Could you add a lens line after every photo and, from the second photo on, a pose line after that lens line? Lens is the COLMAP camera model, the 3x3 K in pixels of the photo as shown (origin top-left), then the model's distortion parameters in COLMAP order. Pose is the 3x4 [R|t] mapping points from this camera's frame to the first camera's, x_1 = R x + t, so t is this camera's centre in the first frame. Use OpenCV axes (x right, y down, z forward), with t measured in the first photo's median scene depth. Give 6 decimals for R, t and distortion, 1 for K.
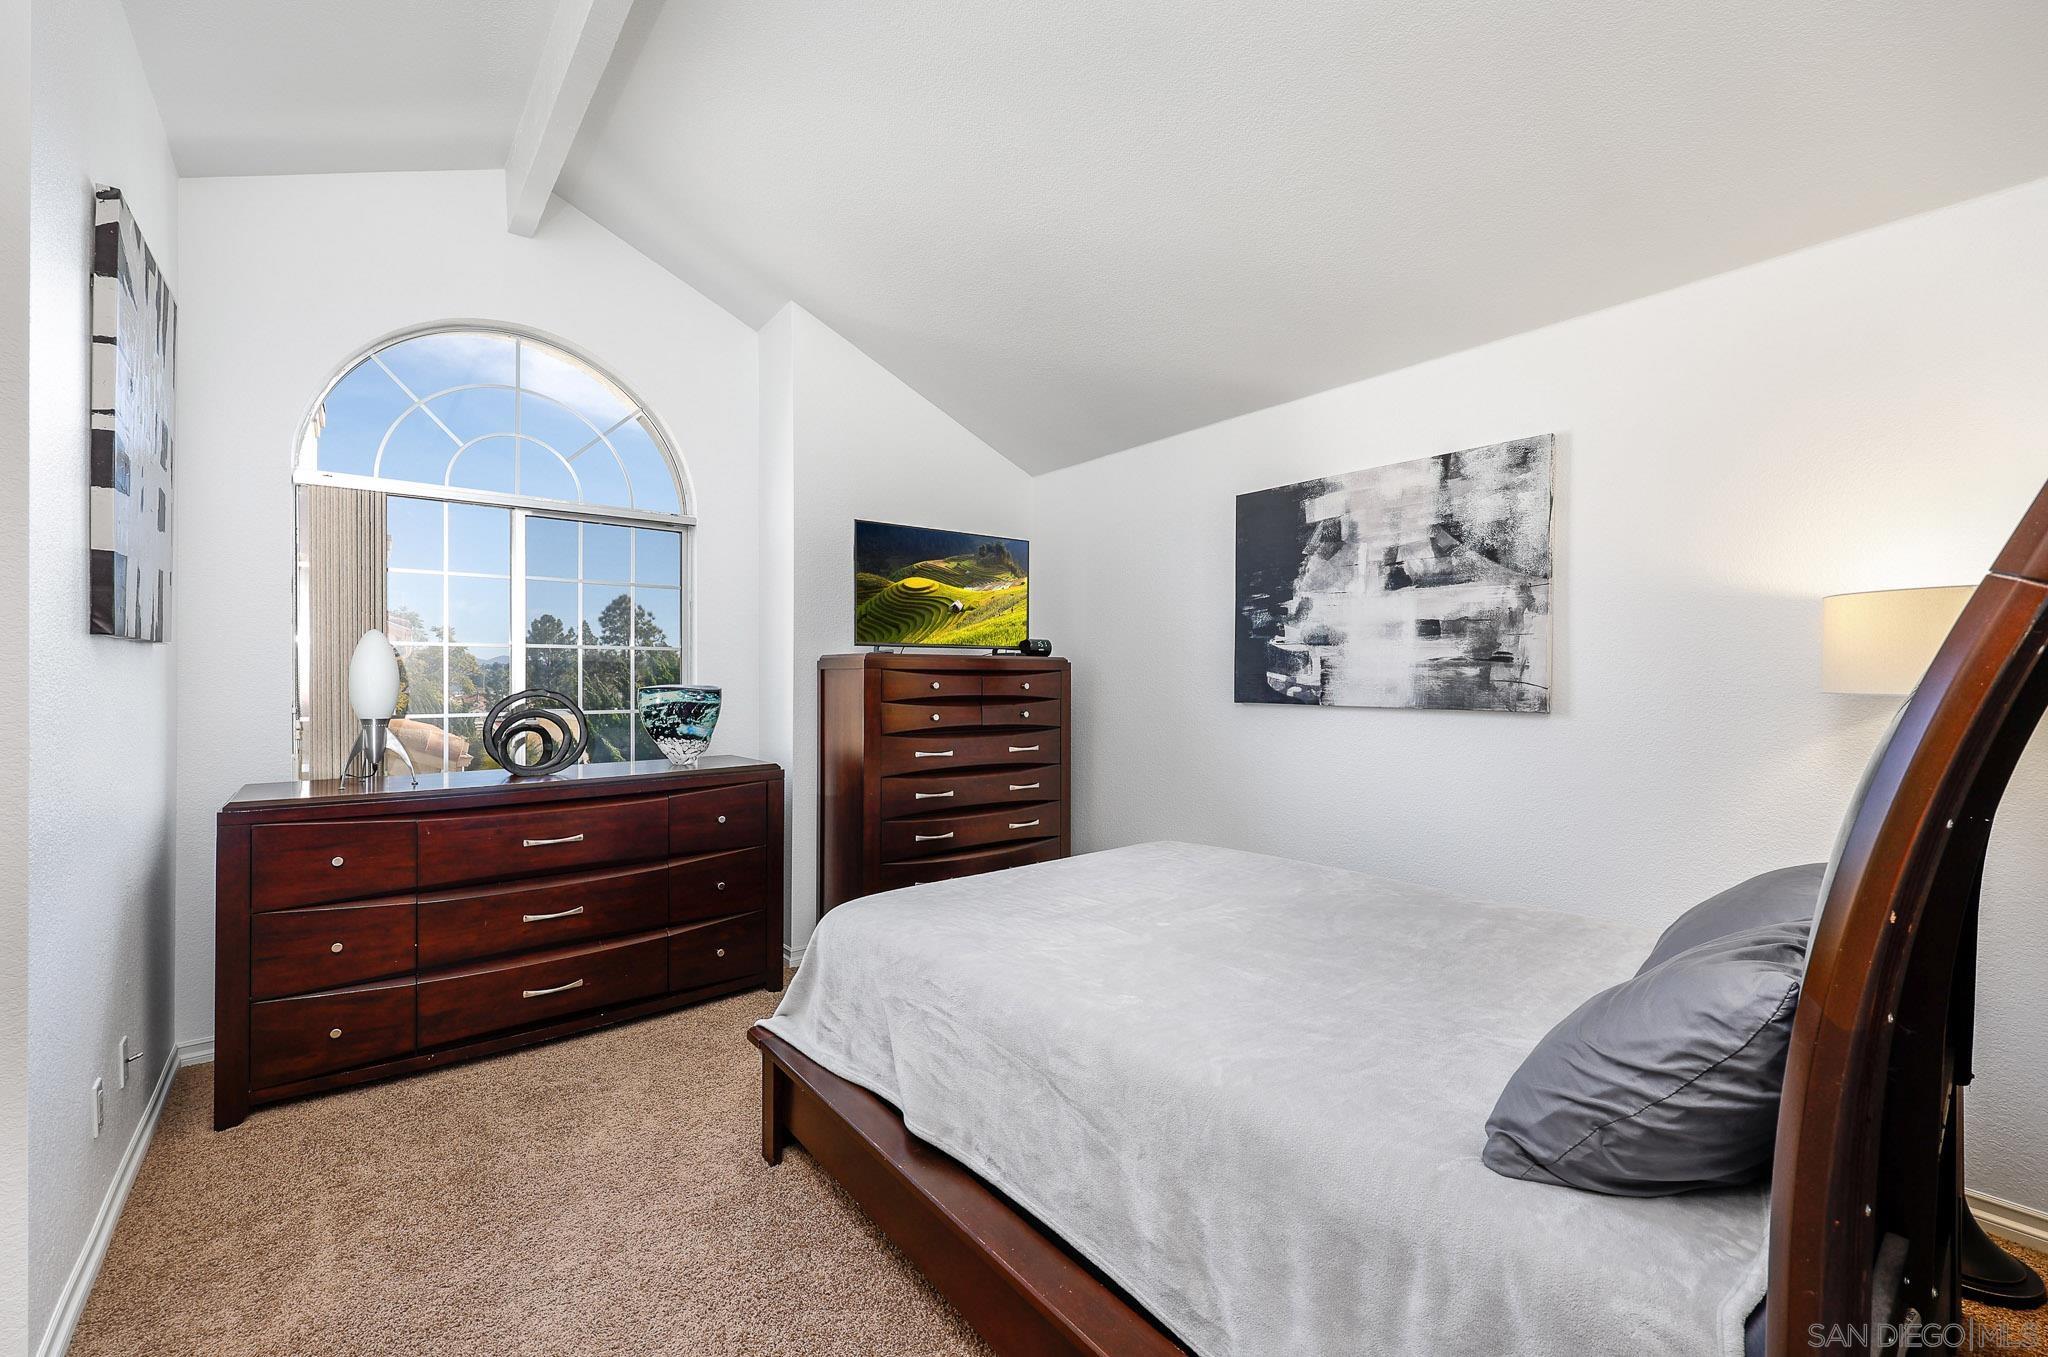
lens RADIAL K [[823.7, 0, 1012.3], [0, 823.7, 676.8], [0, 0, 1]] dist [0.000313, -0.000207]
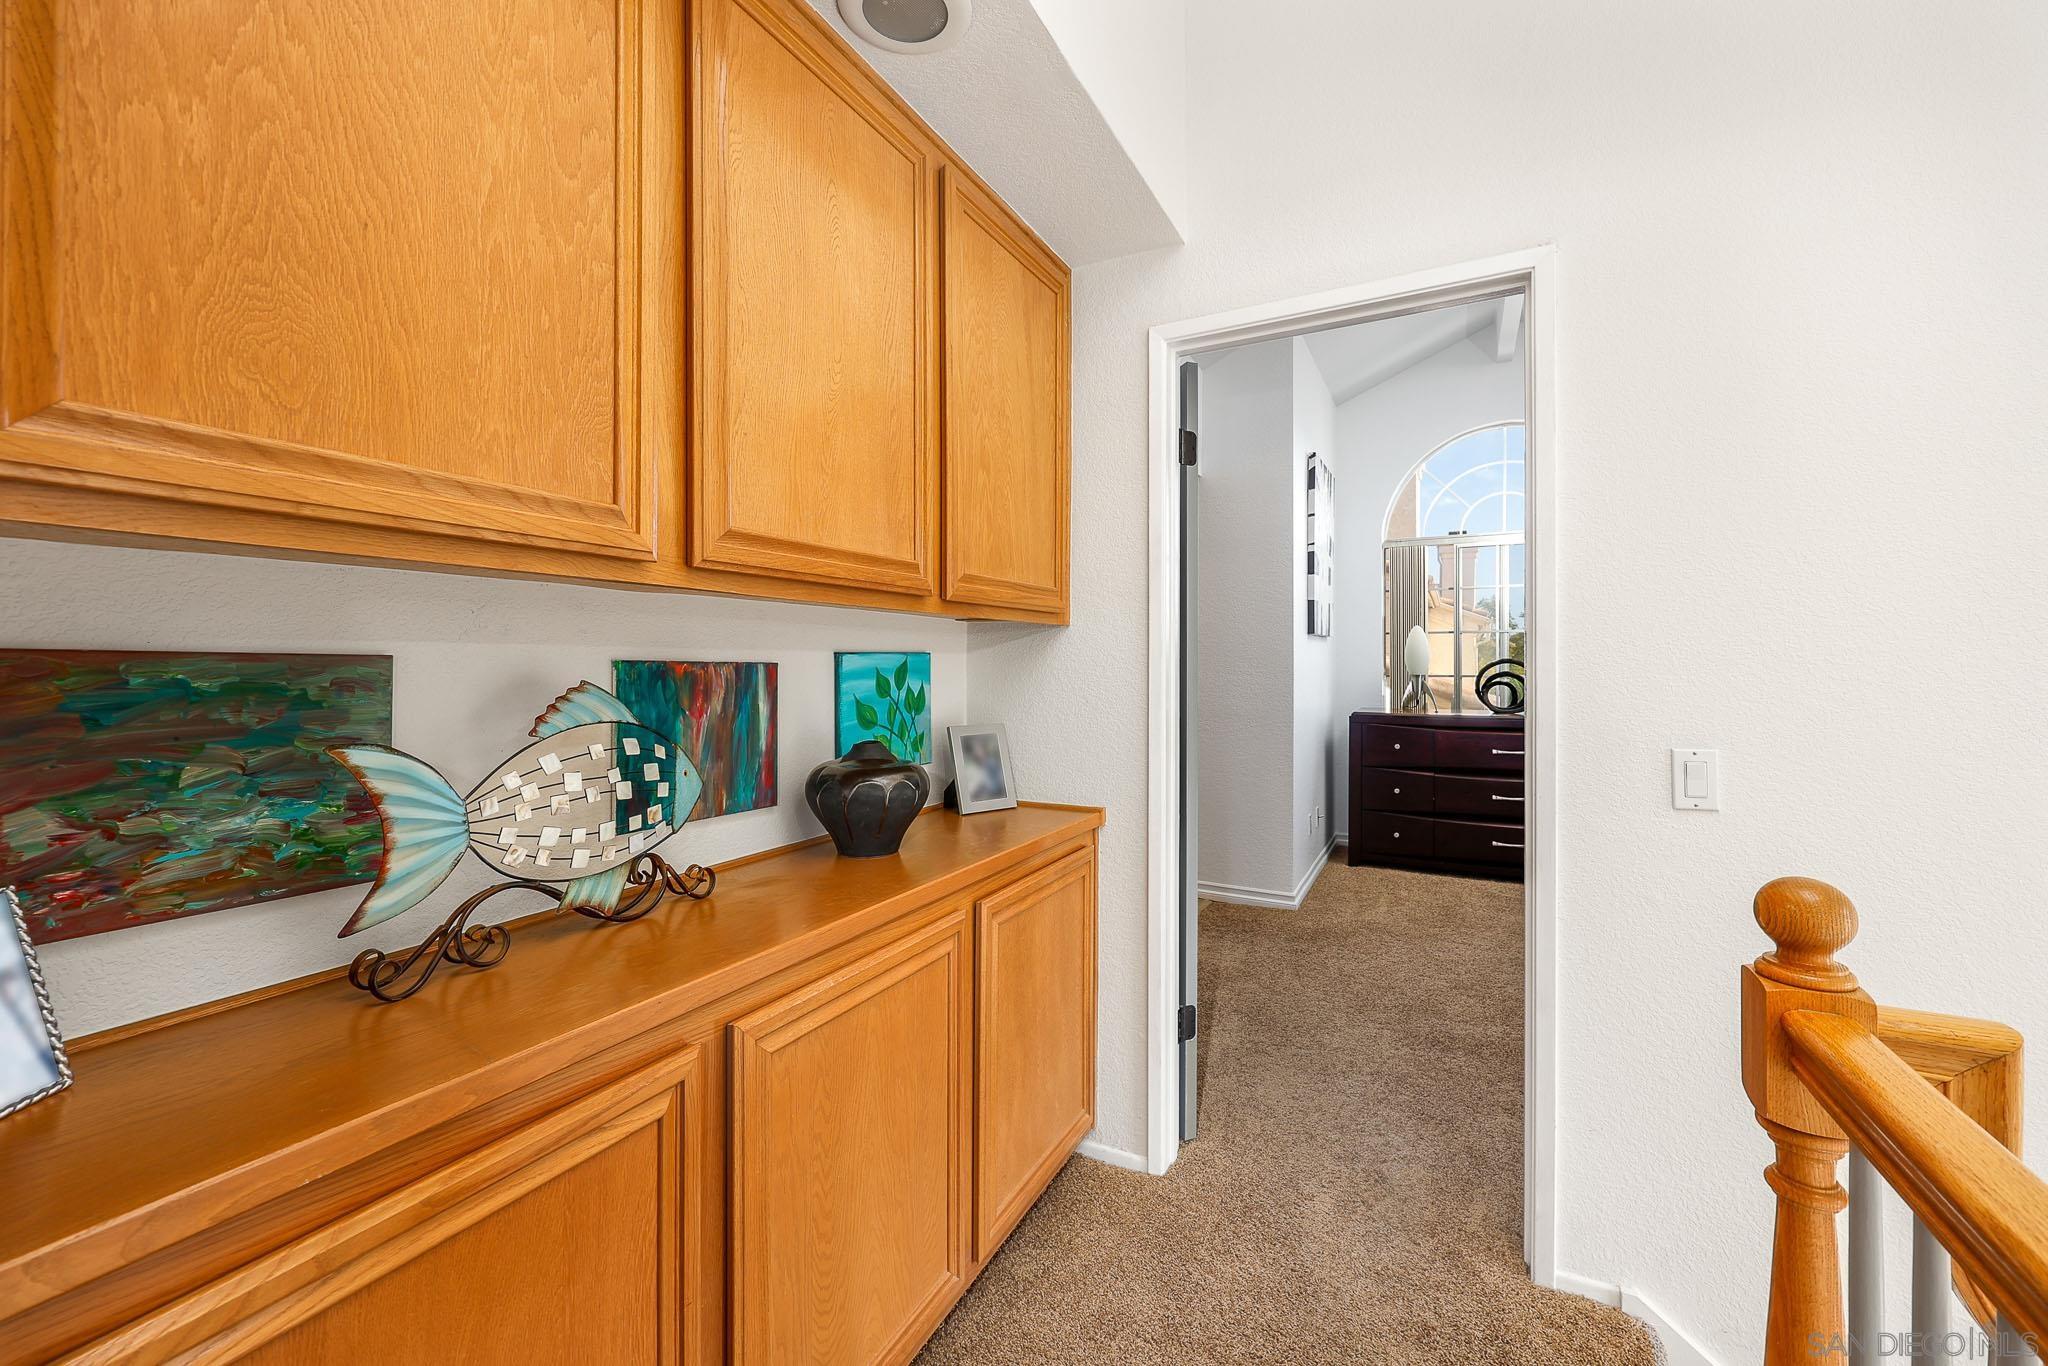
lens RADIAL K [[823.7, 0, 1015.4], [0, 823.7, 665.6], [0, 0, 1]] dist [0.000313, -0.000207]
pose [[0.383633, 0.003441, -0.923479, 0.641050], [0.002641, 0.999985, 0.004823, 0.022333], [0.923482, -0.004289, 0.383618, -0.587113]]
